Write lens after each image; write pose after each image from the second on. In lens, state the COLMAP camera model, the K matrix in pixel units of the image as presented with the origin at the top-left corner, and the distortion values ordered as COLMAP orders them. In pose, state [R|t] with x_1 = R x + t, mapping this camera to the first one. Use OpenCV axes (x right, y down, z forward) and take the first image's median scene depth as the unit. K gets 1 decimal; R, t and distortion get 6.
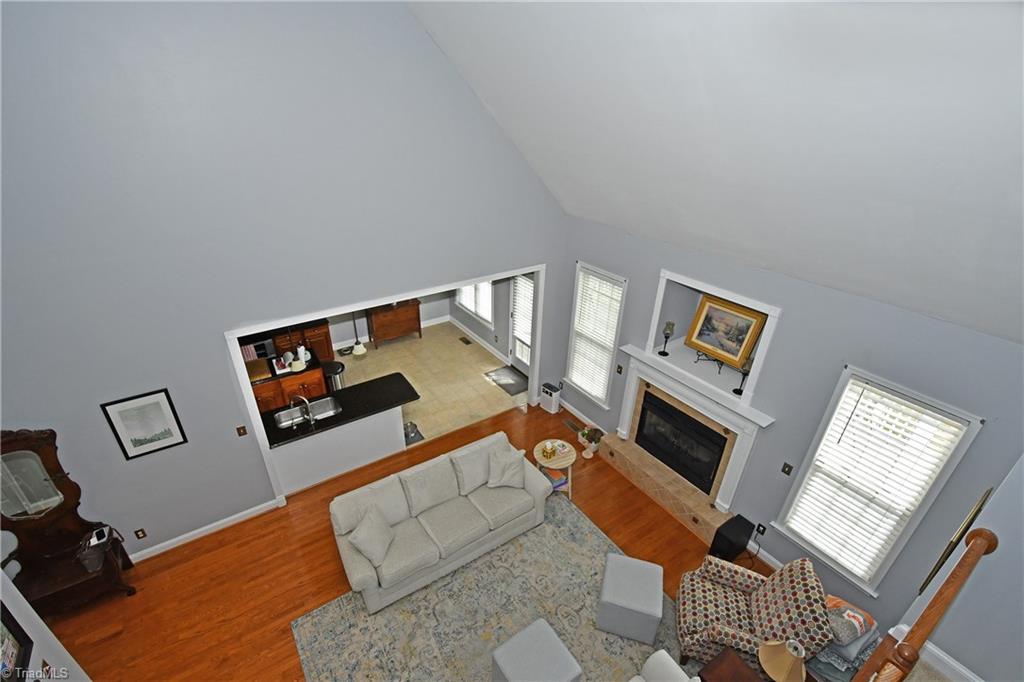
lens RADIAL K [[451.5, 0, 512.2], [0, 451.5, 359.0], [0, 0, 1]] dist [-0.000449, -0.000038]
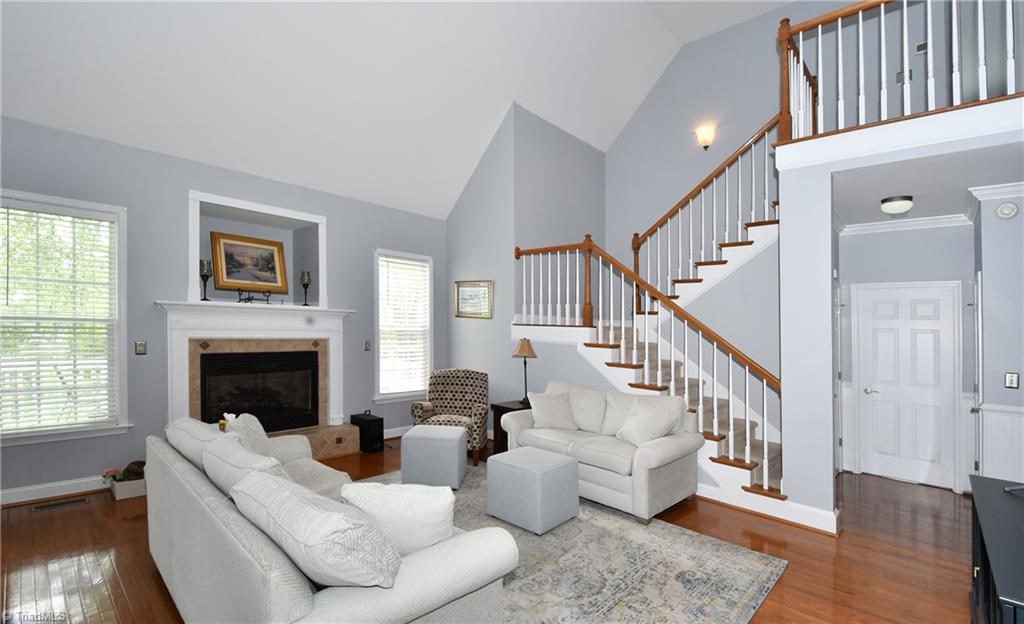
lens RADIAL K [[455.0, 0, 512.0], [0, 455.0, 312.0], [0, 0, 1]] dist [-0.000334, -0.000036]
pose [[-0.218676, 0.002549, 0.975794, -0.625477], [0.473984, 0.874378, 0.103936, 0.196274], [-0.852948, 0.485239, -0.192413, 0.763866]]
